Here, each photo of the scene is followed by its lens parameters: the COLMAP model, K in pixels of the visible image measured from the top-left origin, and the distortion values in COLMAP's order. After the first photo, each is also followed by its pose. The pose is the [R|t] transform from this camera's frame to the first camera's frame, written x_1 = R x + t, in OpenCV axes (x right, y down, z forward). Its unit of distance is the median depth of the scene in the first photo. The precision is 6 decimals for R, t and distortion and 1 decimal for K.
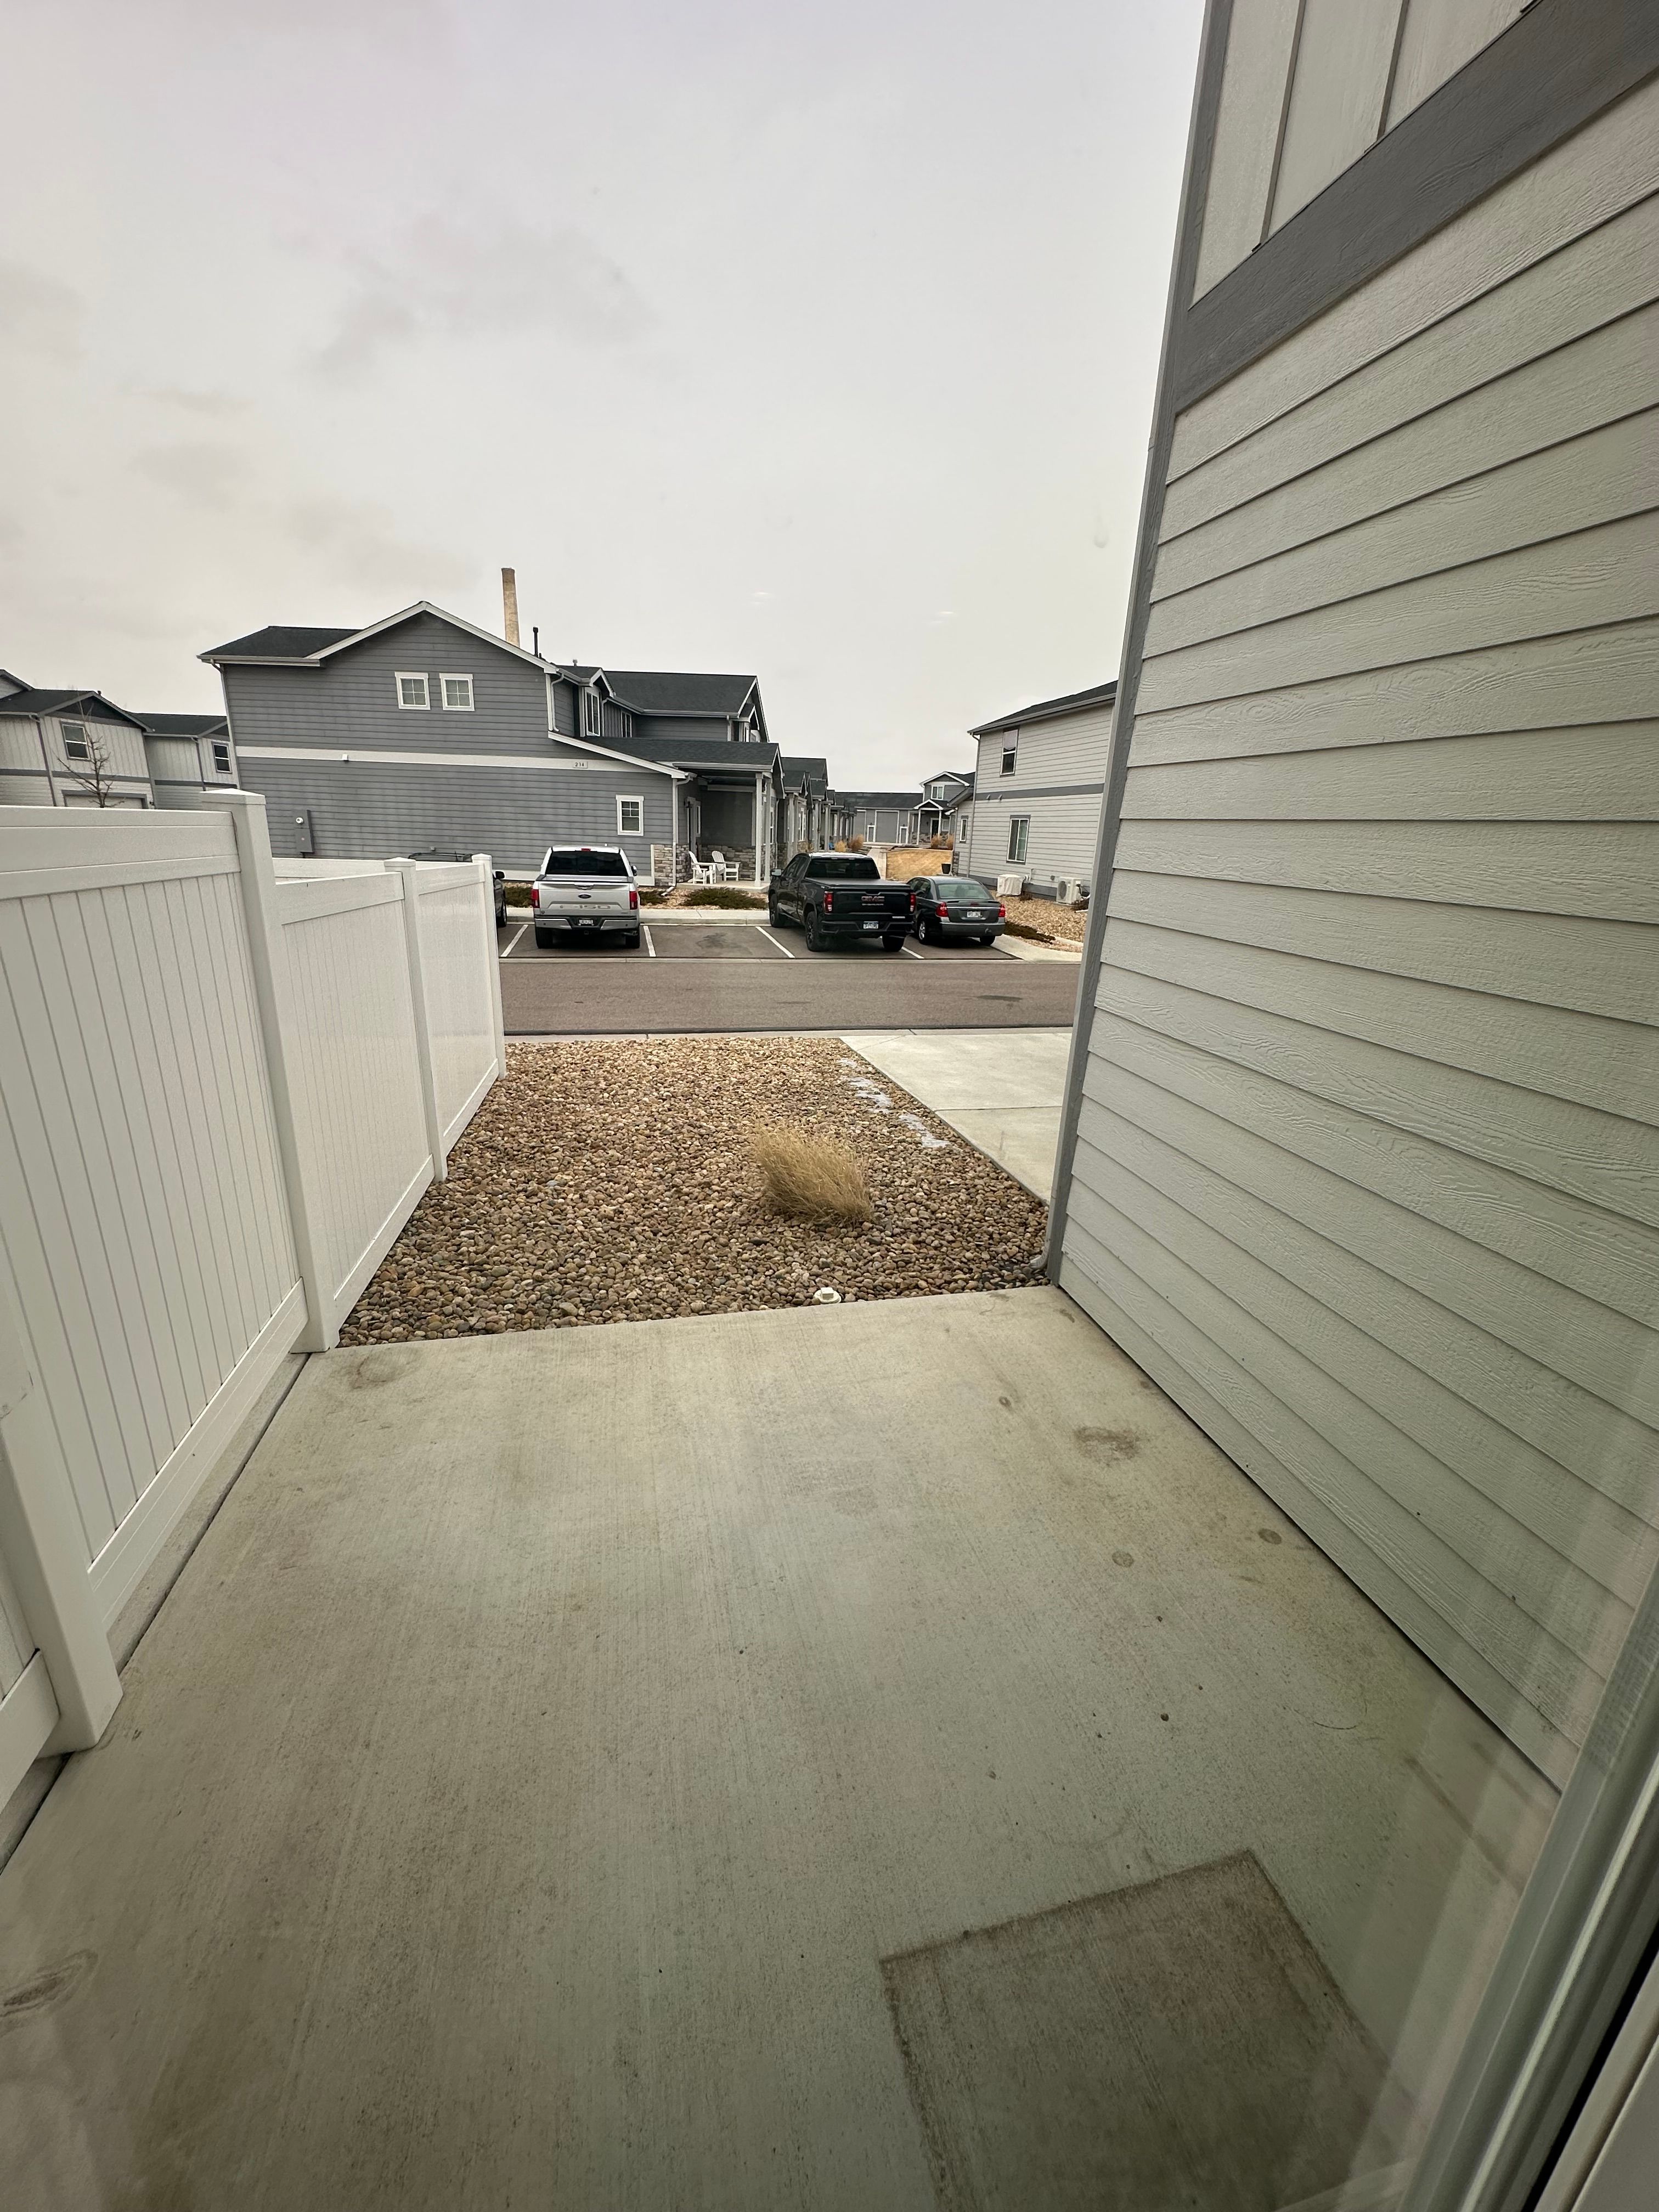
lens RADIAL K [[879.1, 0, 827.9], [0, 879.1, 1106.8], [0, 0, 1]] dist [-0.005327, 0.000742]
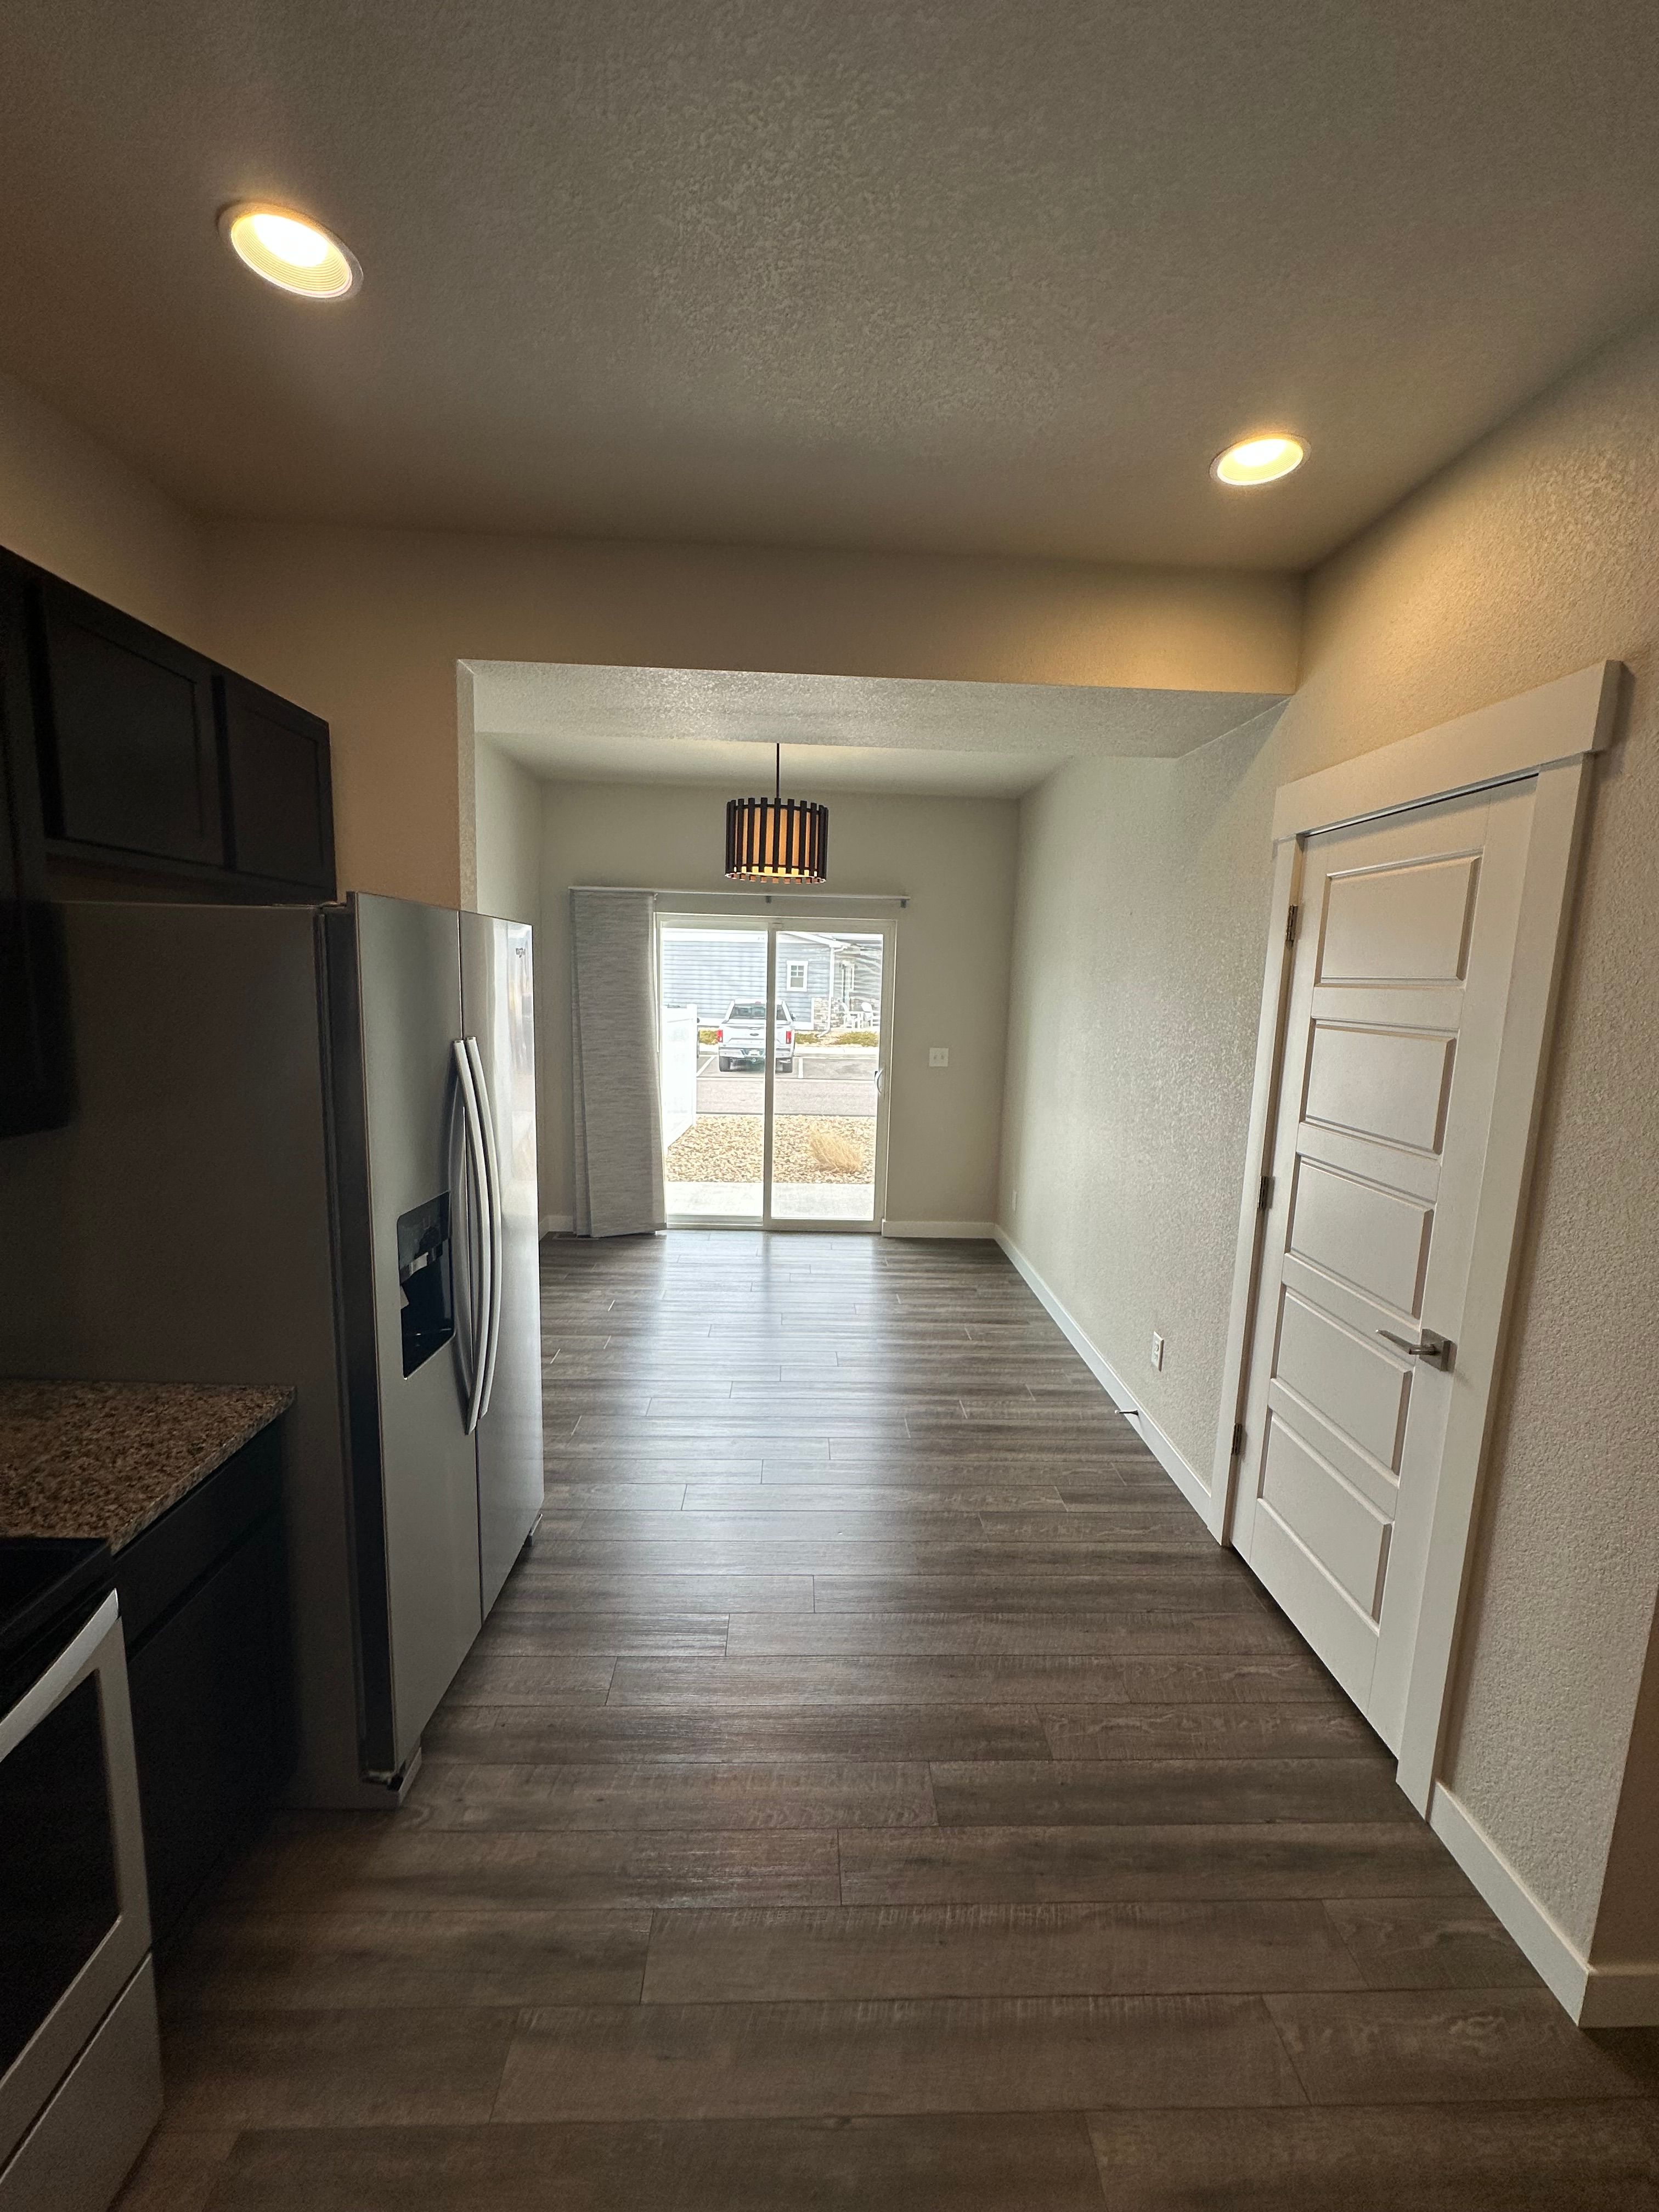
lens RADIAL K [[879.1, 0, 826.5], [0, 879.1, 1104.3], [0, 0, 1]] dist [-0.005327, 0.000742]
pose [[0.981163, 0.017001, -0.192430, 0.074218], [-0.048814, 0.985614, -0.161811, 0.062876], [0.186911, 0.168156, 0.967878, -0.218913]]
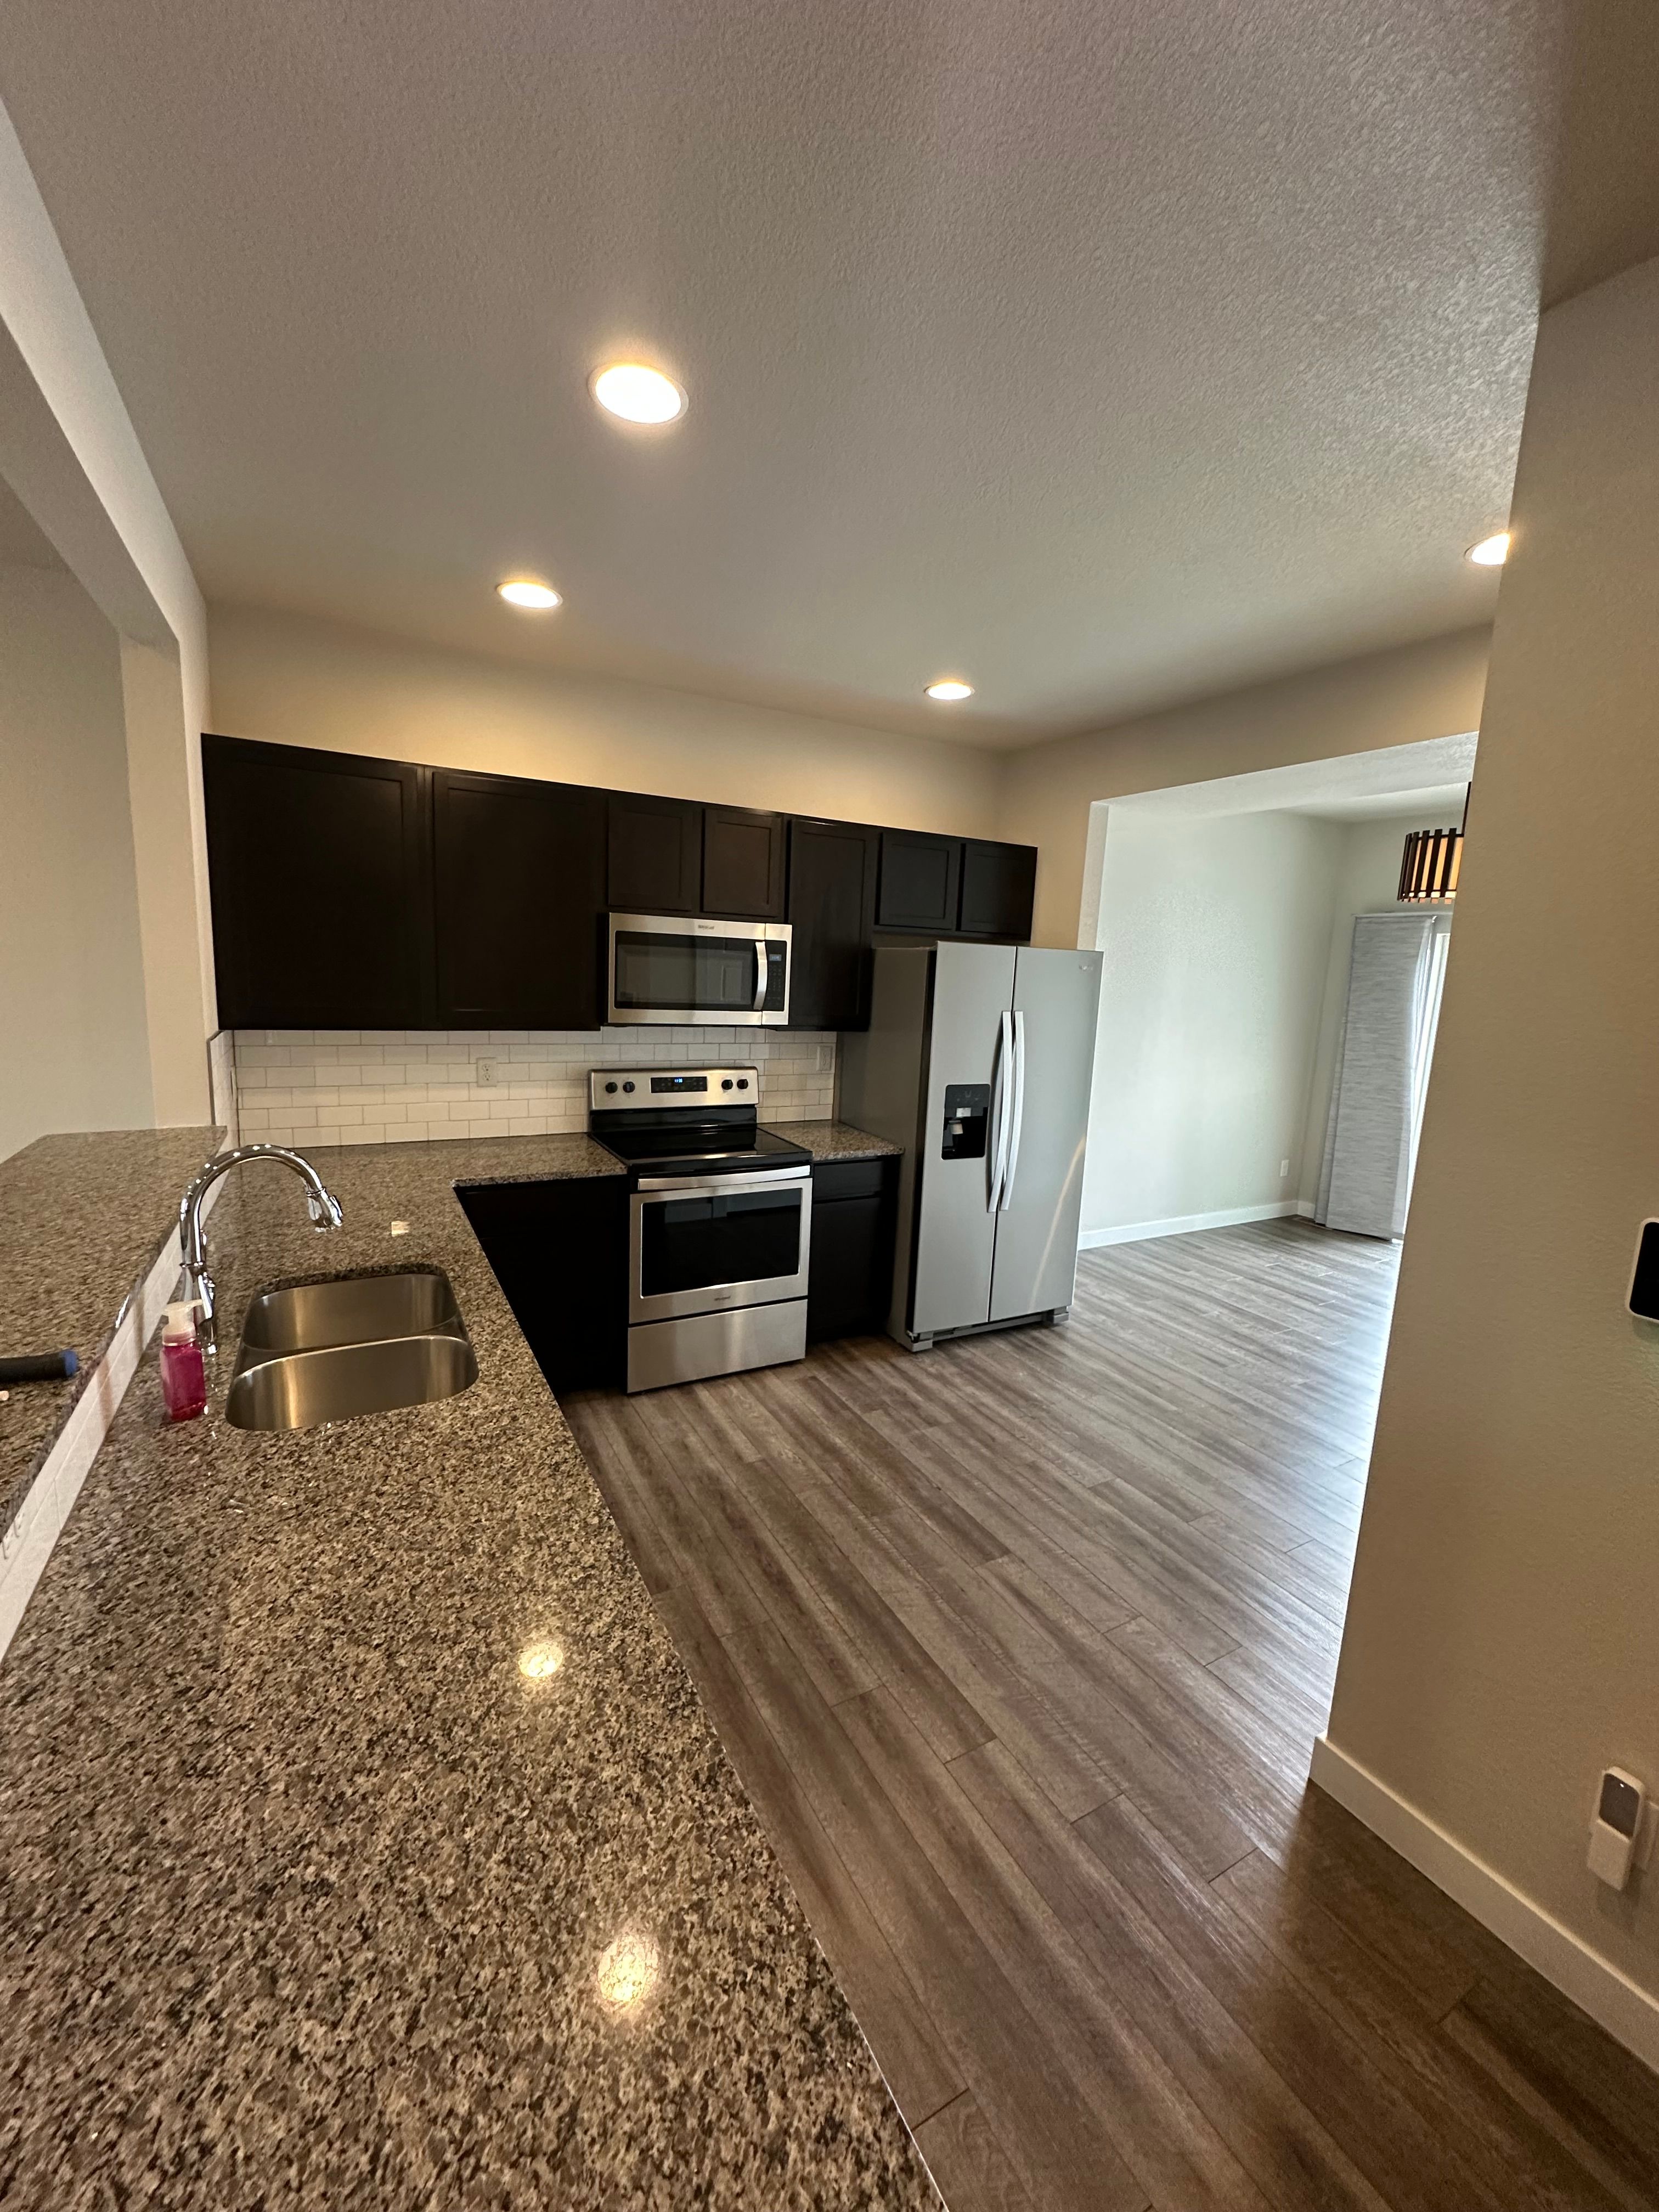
lens RADIAL K [[879.1, 0, 824.5], [0, 879.1, 1105.7], [0, 0, 1]] dist [-0.005327, 0.000742]
pose [[0.268722, 0.126864, -0.954827, 1.168547], [-0.319537, 0.946894, 0.035881, 0.110269], [0.908672, 0.295460, 0.294989, -0.242787]]
